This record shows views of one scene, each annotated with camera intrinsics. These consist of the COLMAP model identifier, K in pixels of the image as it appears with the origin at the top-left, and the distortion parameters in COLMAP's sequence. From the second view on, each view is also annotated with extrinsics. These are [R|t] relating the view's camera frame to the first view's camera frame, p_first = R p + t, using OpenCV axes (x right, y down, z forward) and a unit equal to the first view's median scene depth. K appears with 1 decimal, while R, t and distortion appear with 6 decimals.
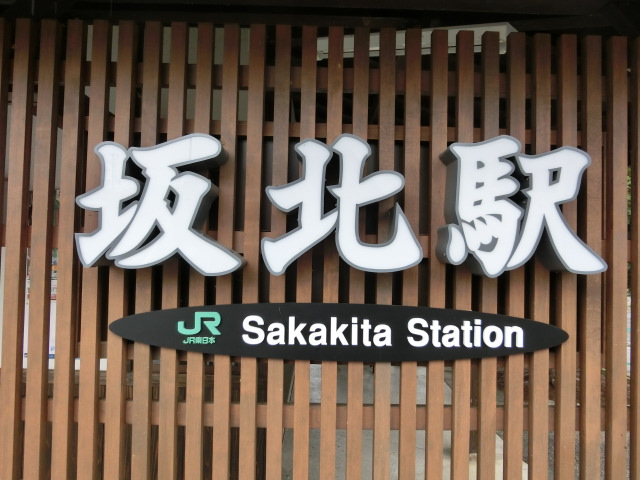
lens RADIAL K [[464.4, 0, 319.8], [0, 464.4, 241.2], [0, 0, 1]] dist [-0.035723, 0.005586]
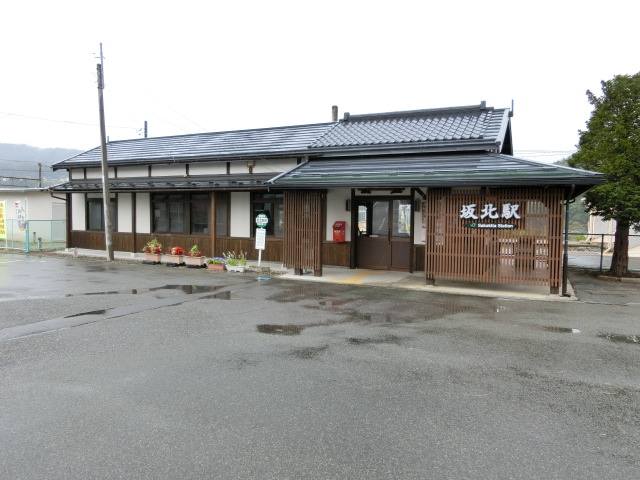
lens RADIAL K [[464.4, 0, 319.0], [0, 464.4, 240.1], [0, 0, 1]] dist [-0.035723, 0.005586]
pose [[0.908324, 0.008365, -0.418183, 0.814365], [0.026878, 0.996566, 0.078314, -0.320122], [0.417402, -0.082375, 0.904980, -8.797113]]
